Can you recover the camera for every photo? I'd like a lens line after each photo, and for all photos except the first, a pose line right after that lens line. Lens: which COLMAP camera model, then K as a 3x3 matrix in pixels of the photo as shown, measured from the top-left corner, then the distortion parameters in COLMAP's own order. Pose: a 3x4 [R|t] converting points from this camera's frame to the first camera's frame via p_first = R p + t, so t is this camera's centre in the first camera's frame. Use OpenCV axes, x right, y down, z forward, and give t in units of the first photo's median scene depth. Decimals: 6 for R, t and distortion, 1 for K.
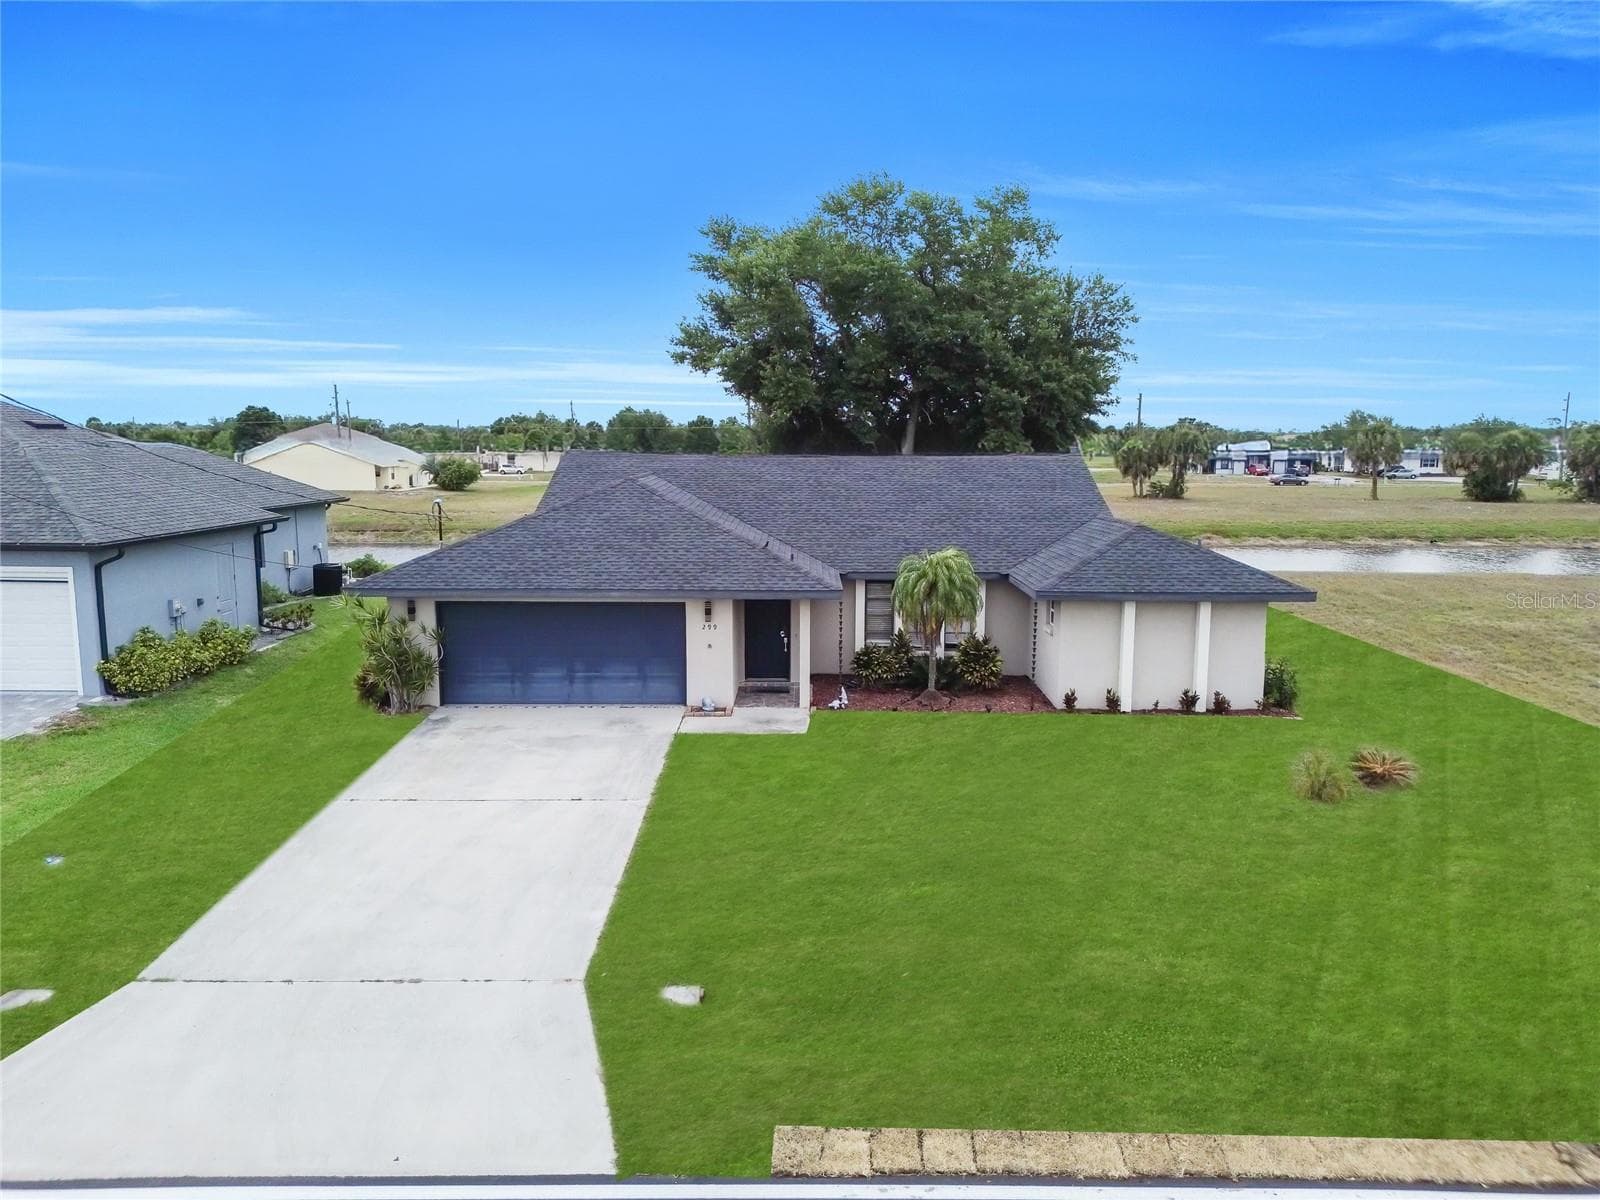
lens RADIAL K [[1125.0, 0, 795.3], [0, 1125.0, 594.4], [0, 0, 1]] dist [0.056820, -0.056515]
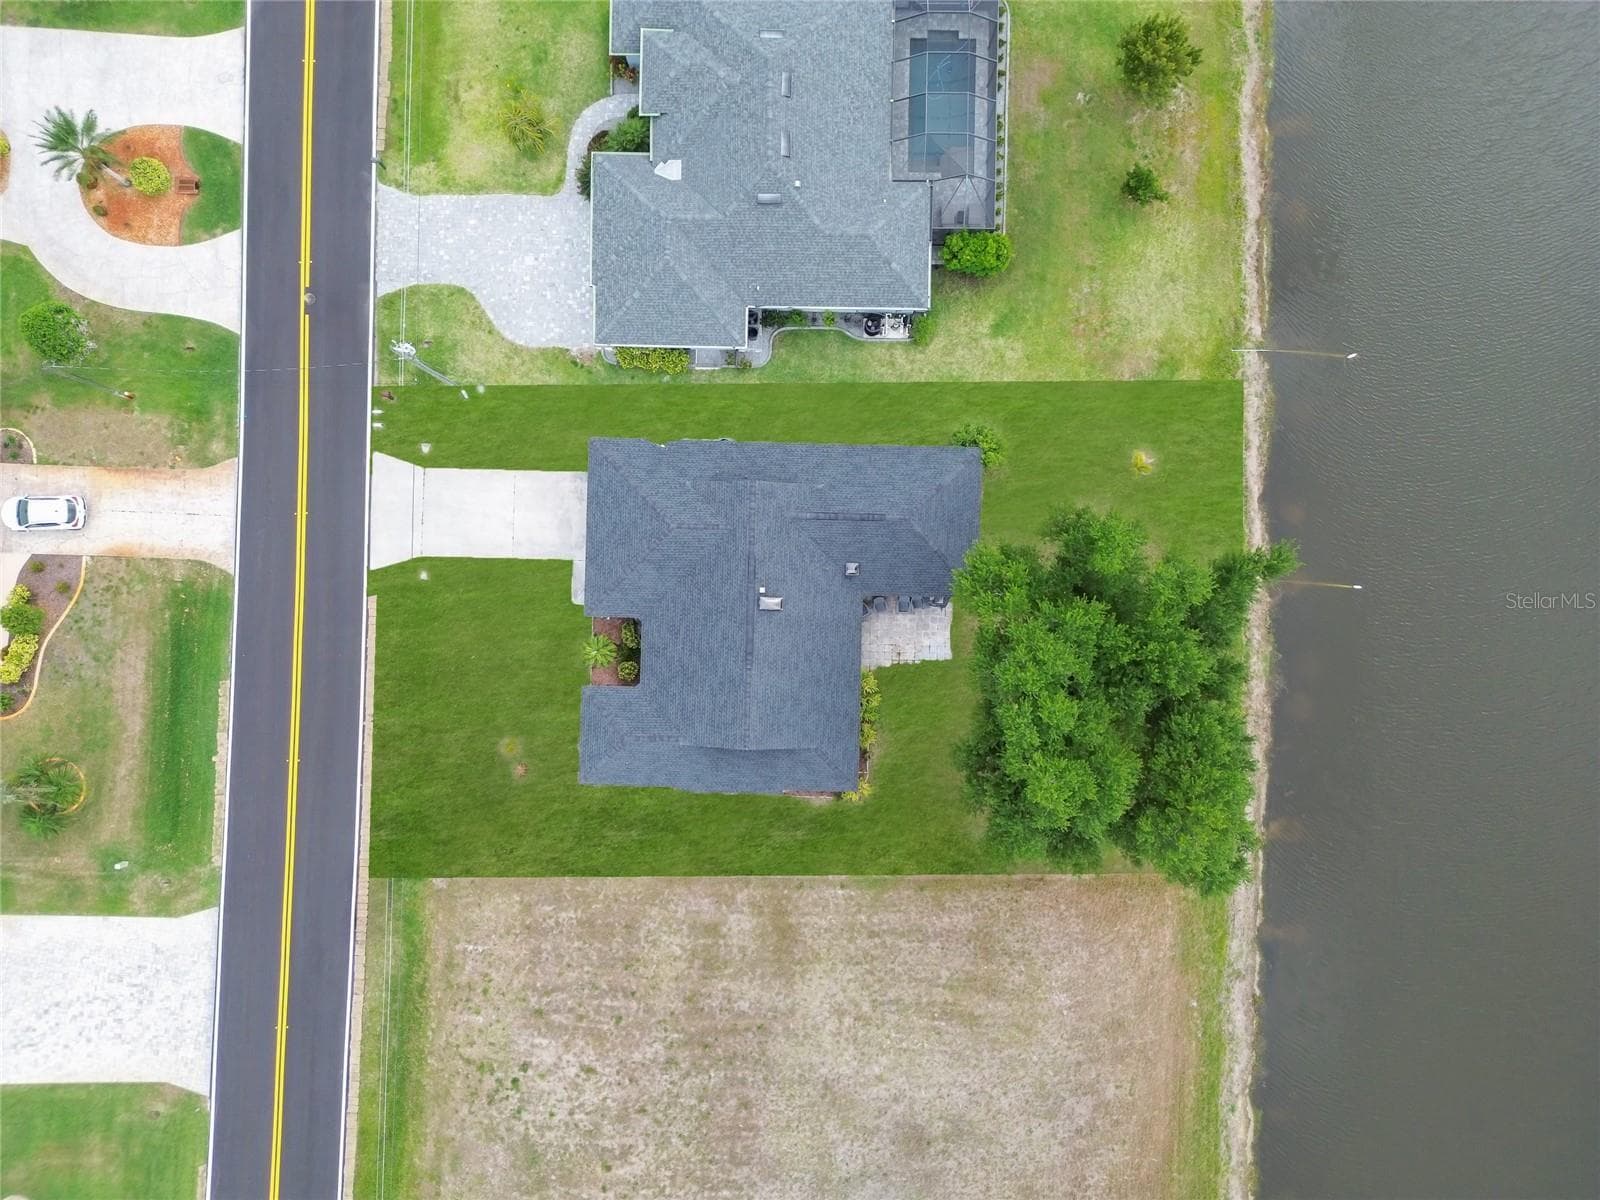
lens RADIAL K [[1125.0, 0, 795.9], [0, 1125.0, 600.2], [0, 0, 1]] dist [0.056820, -0.056515]
pose [[-0.014894, 0.999656, -0.021572, 0.052168], [-0.128741, 0.019477, 0.991487, -2.670405], [0.991566, 0.017545, 0.128407, 1.097467]]
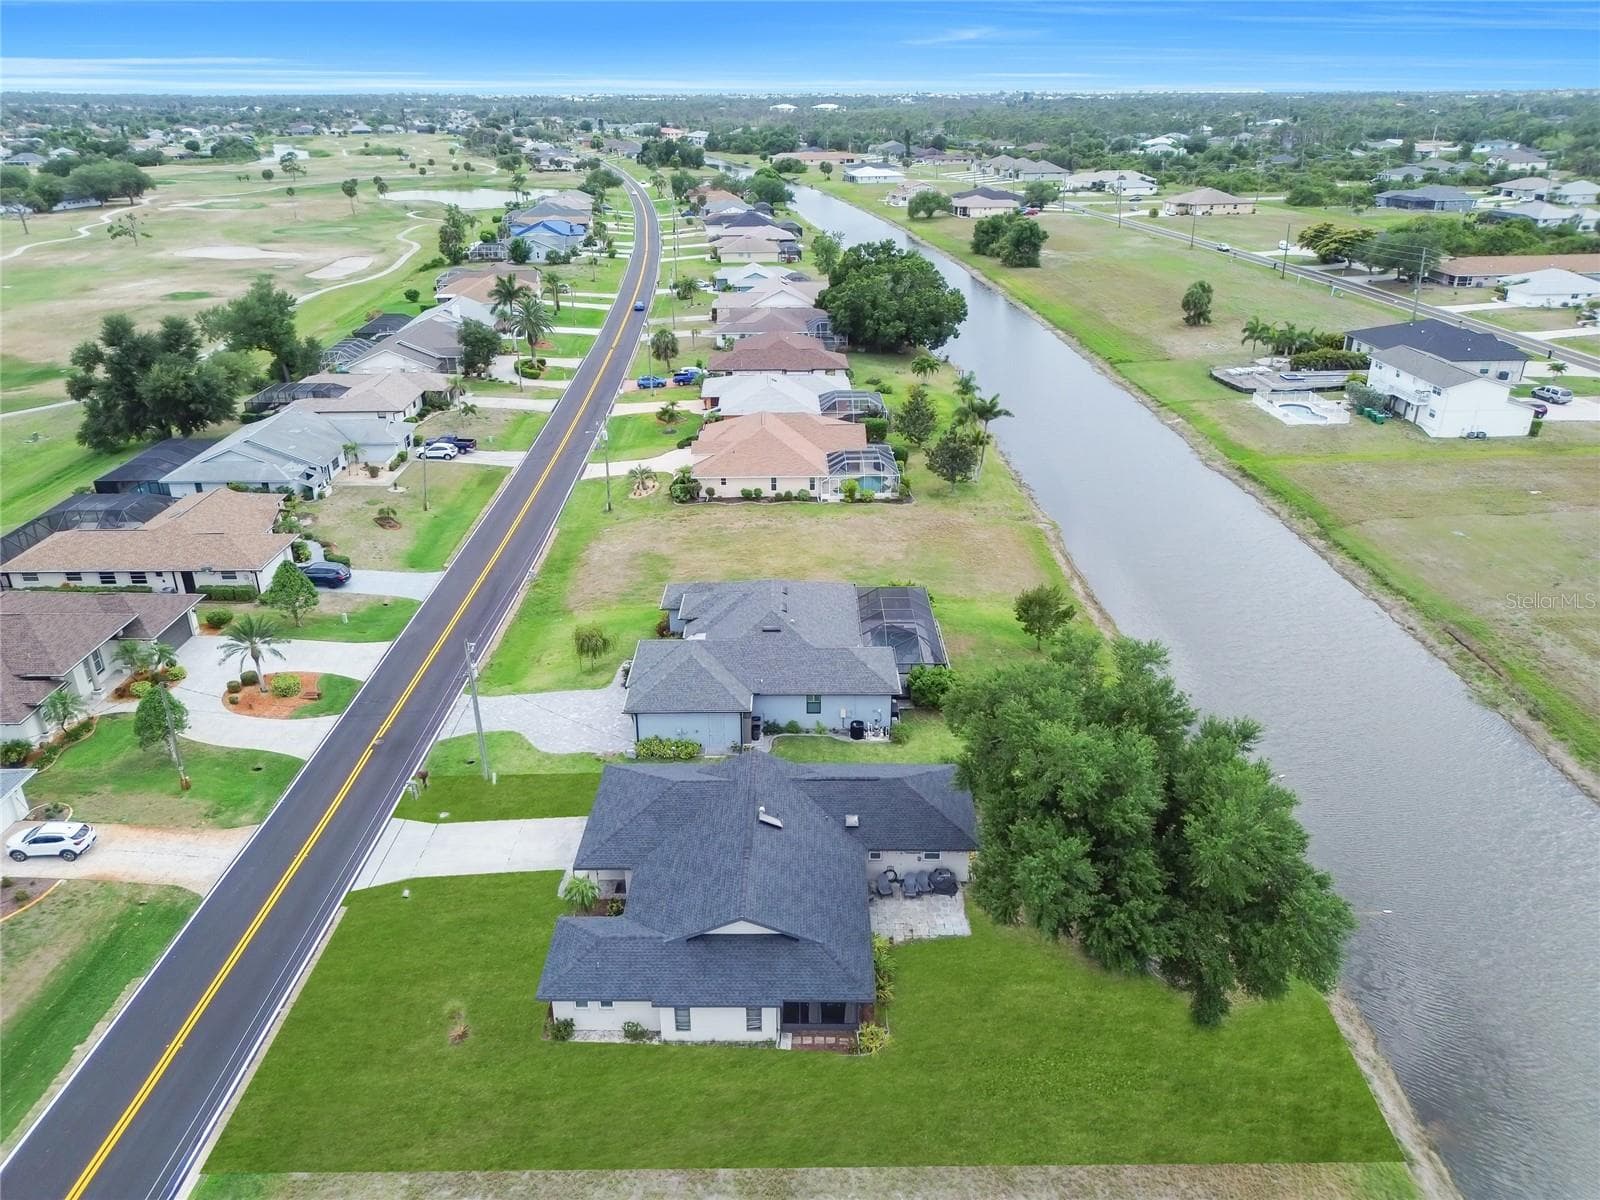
lens RADIAL K [[1125.0, 0, 793.9], [0, 1125.0, 598.6], [0, 0, 1]] dist [0.056820, -0.056515]
pose [[-0.001103, 0.405098, -0.914273, 2.092177], [-0.130257, 0.906425, 0.401778, -1.614599], [0.991480, 0.119534, 0.051767, 1.229011]]
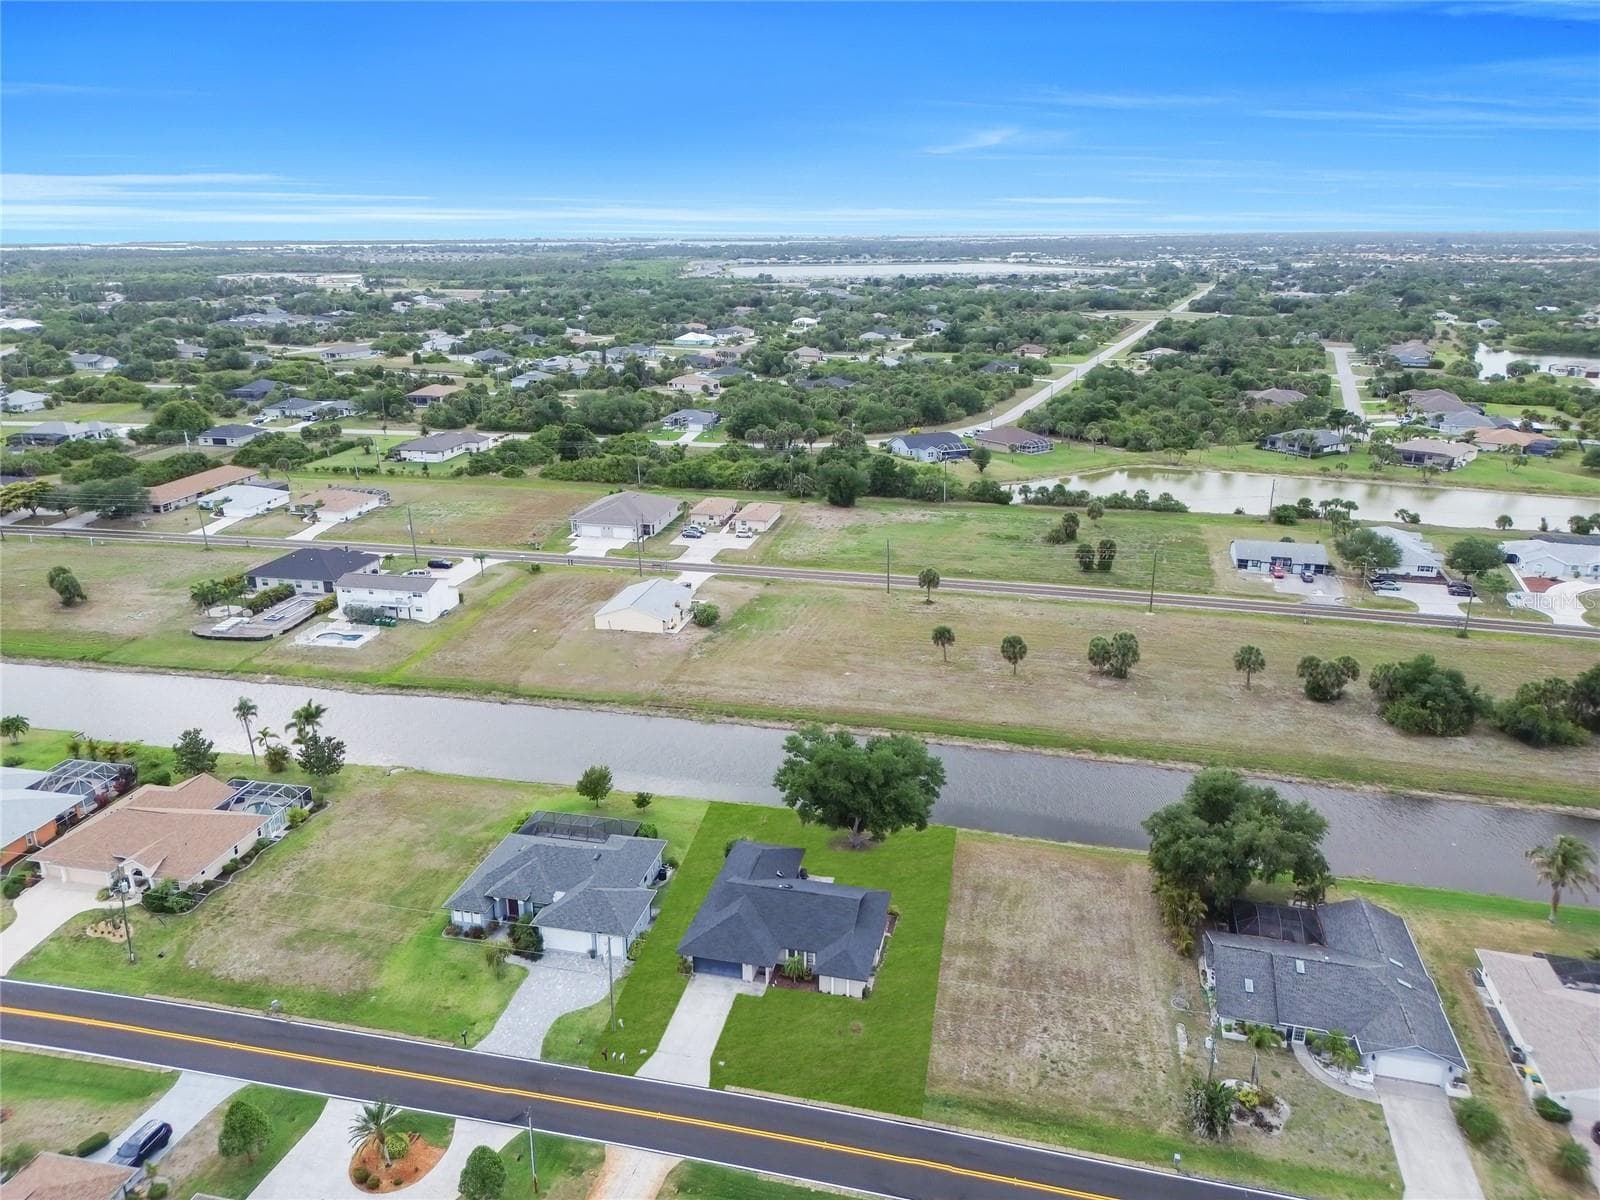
lens RADIAL K [[1125.0, 0, 790.8], [0, 1125.0, 597.1], [0, 0, 1]] dist [0.056820, -0.056515]
pose [[0.974581, 0.062539, -0.215132, 1.007999], [-0.023219, 0.983273, 0.180654, -2.312000], [0.222831, -0.171067, 0.959730, -3.195110]]
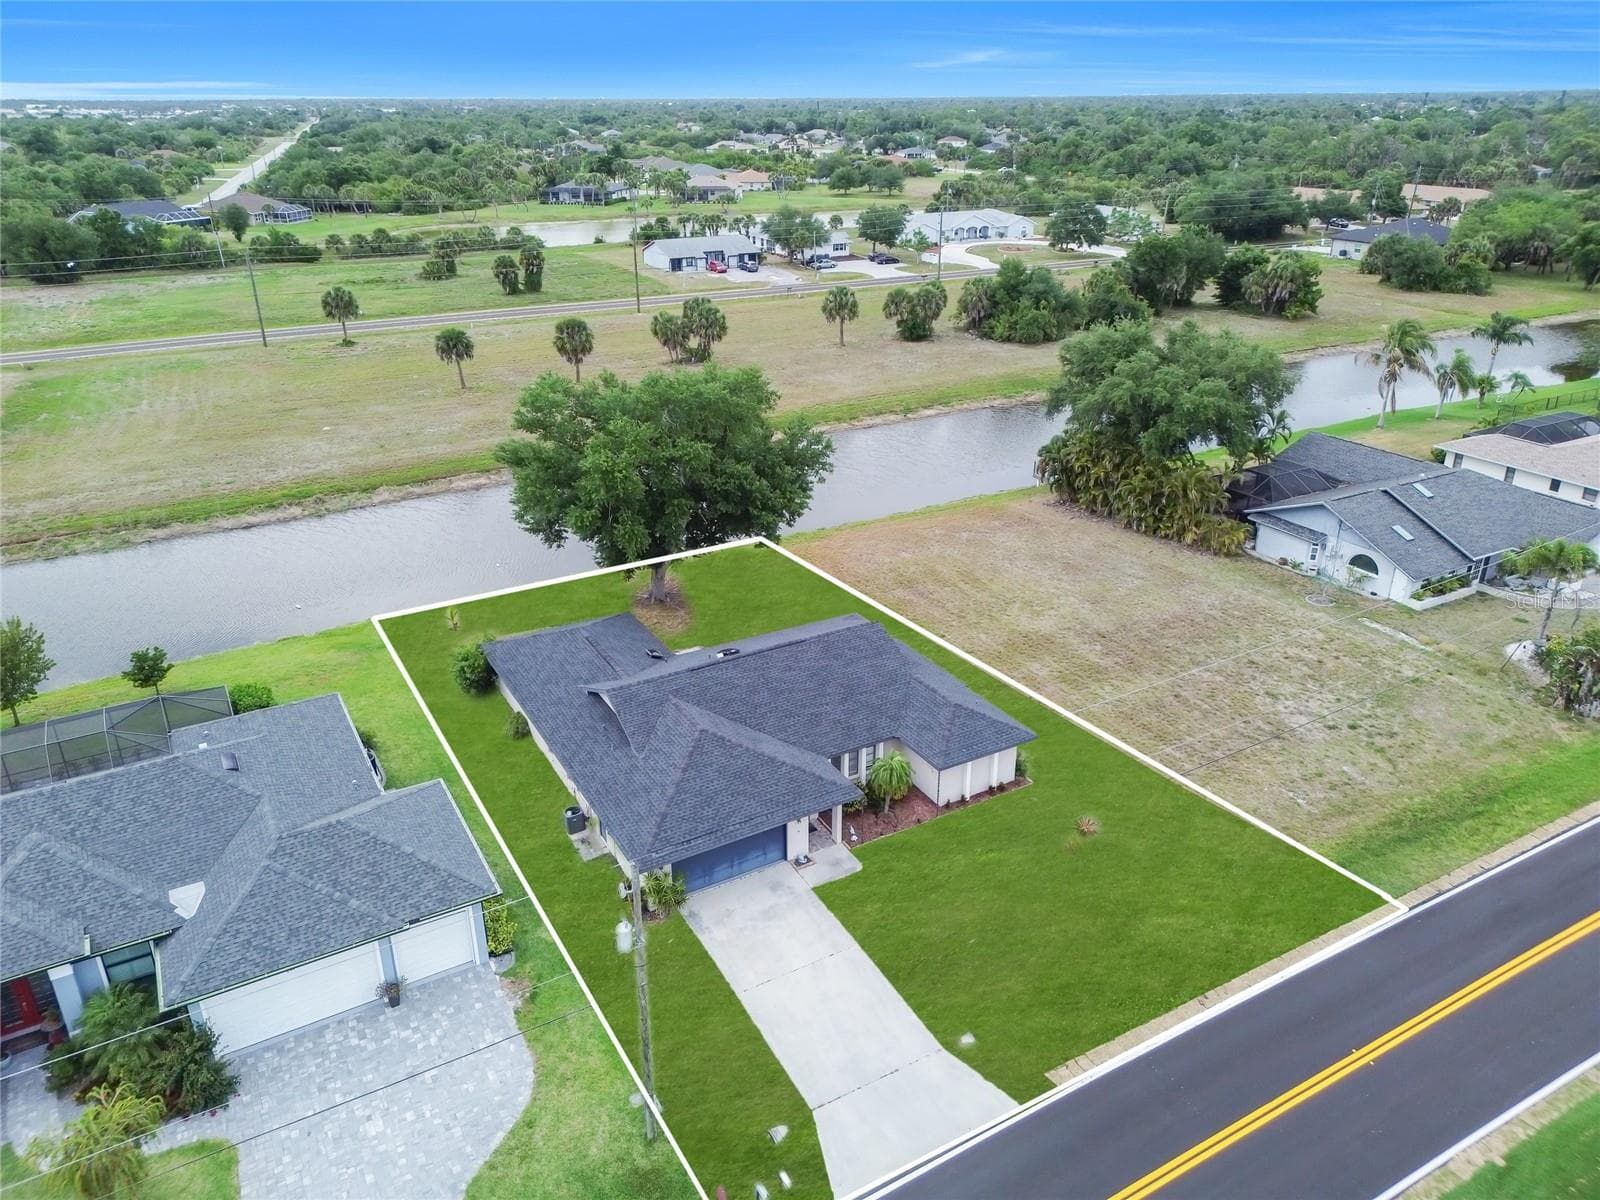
lens RADIAL K [[1125.0, 0, 793.8], [0, 1125.0, 603.7], [0, 0, 1]] dist [0.056820, -0.056515]
pose [[0.864692, -0.215222, 0.453858, -0.877353], [0.079445, 0.950781, 0.299508, -0.909420], [-0.495980, -0.222926, 0.839231, -0.557517]]
